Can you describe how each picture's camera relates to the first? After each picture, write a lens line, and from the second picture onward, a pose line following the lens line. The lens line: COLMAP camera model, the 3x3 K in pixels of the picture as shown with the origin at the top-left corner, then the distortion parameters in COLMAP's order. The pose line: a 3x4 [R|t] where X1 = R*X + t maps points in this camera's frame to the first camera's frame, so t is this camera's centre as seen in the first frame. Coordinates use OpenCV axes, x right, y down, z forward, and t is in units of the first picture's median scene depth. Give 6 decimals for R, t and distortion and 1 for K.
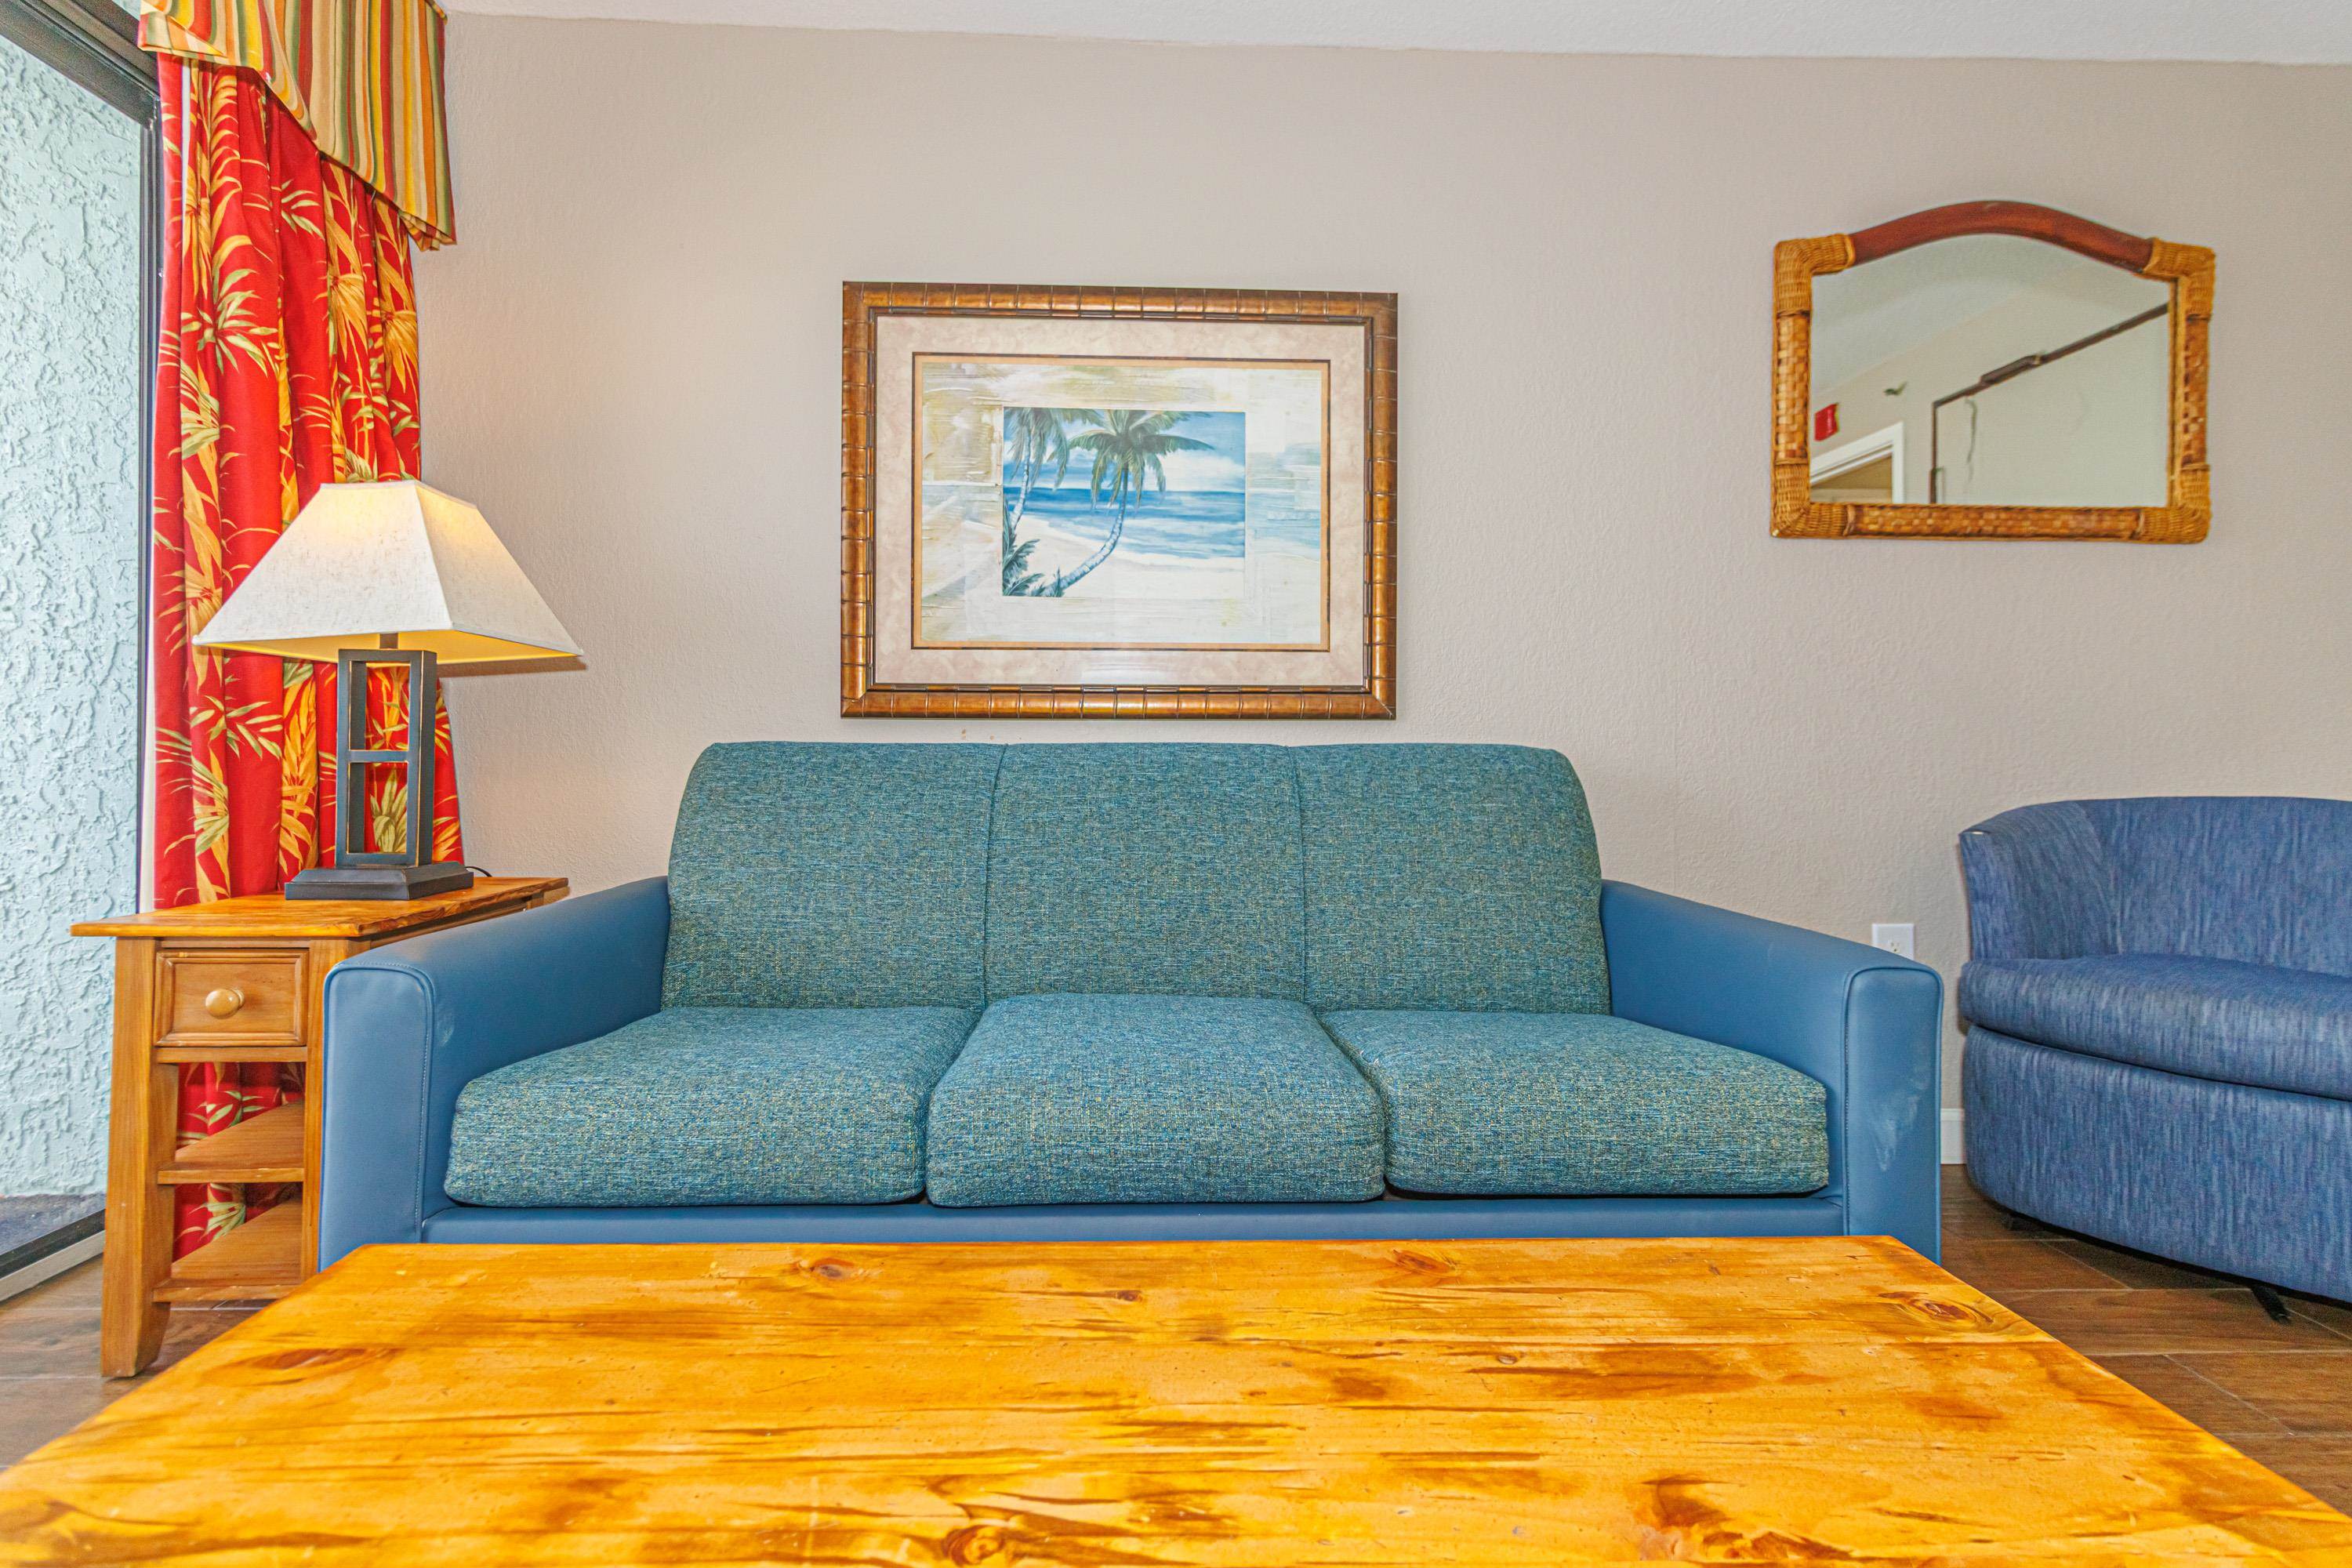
lens RADIAL K [[1083.9, 0, 1171.6], [0, 1083.9, 755.8], [0, 0, 1]] dist [0.003964, 0.000805]
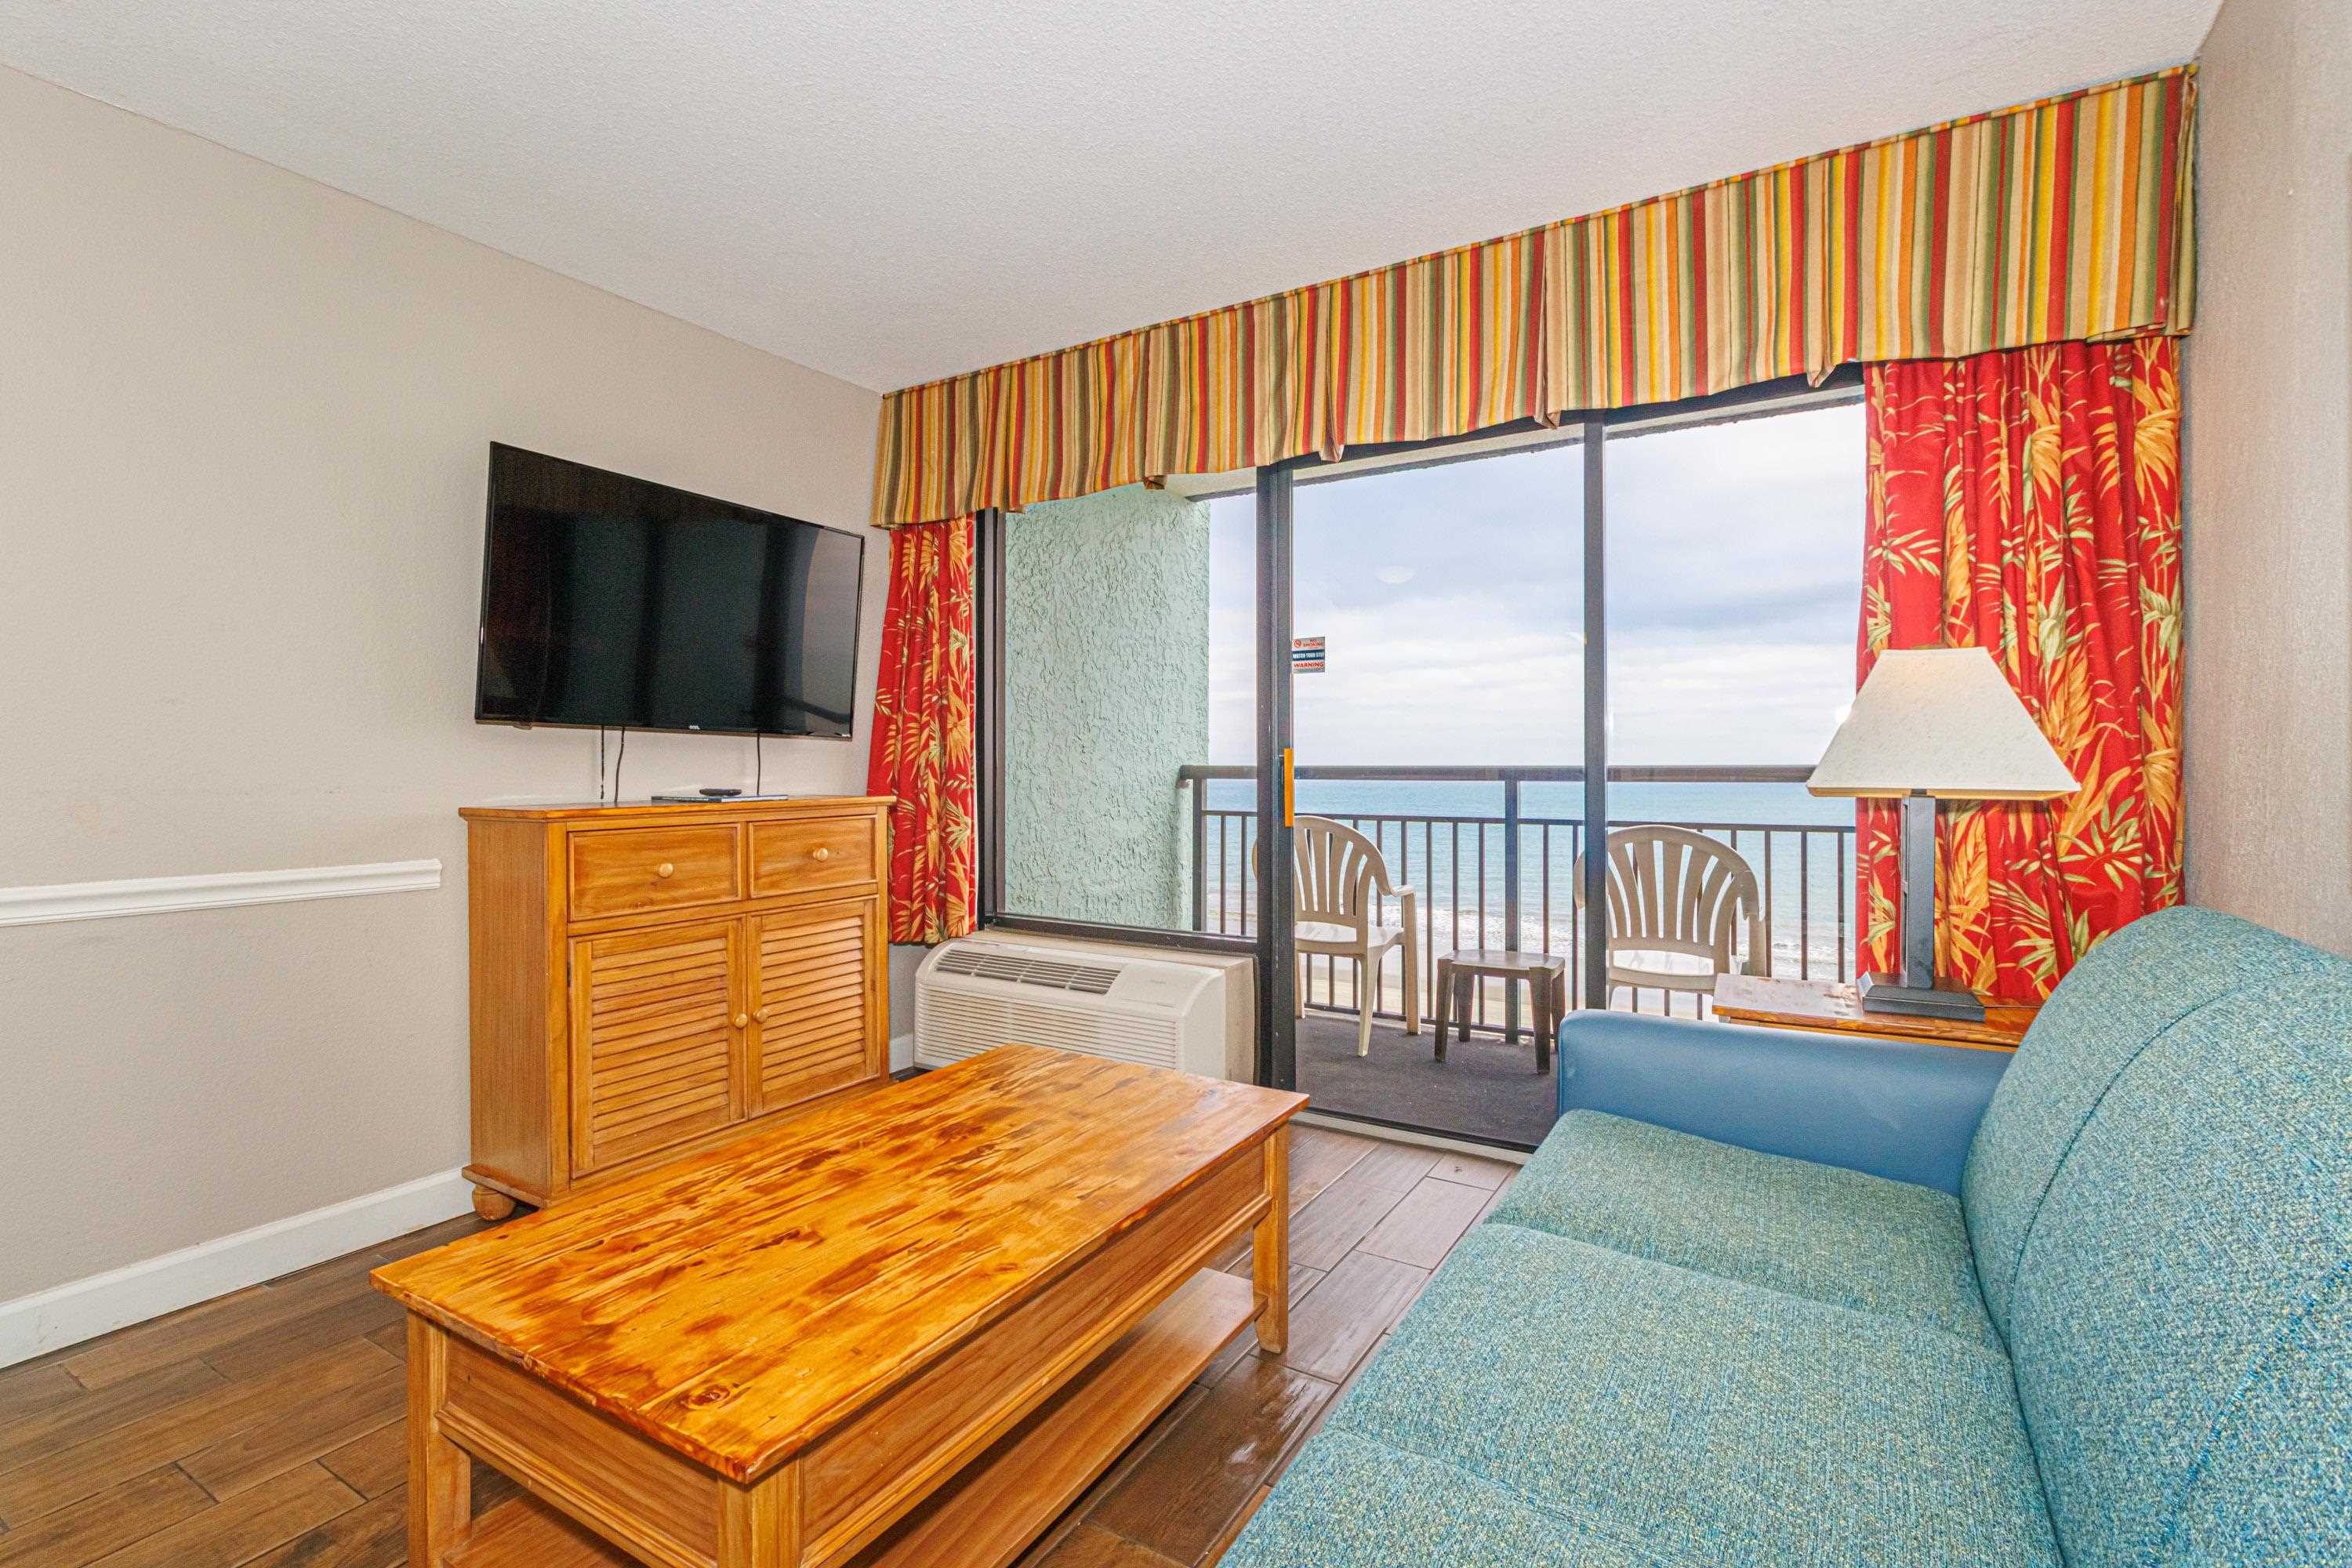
lens RADIAL K [[1083.1, 0, 1163.0], [0, 1083.1, 766.8], [0, 0, 1]] dist [0.002902, -0.000073]
pose [[-0.558938, -0.005810, -0.829189, 0.532875], [0.002074, 0.999963, -0.008405, -0.094707], [0.829207, -0.006418, -0.558905, 0.782722]]
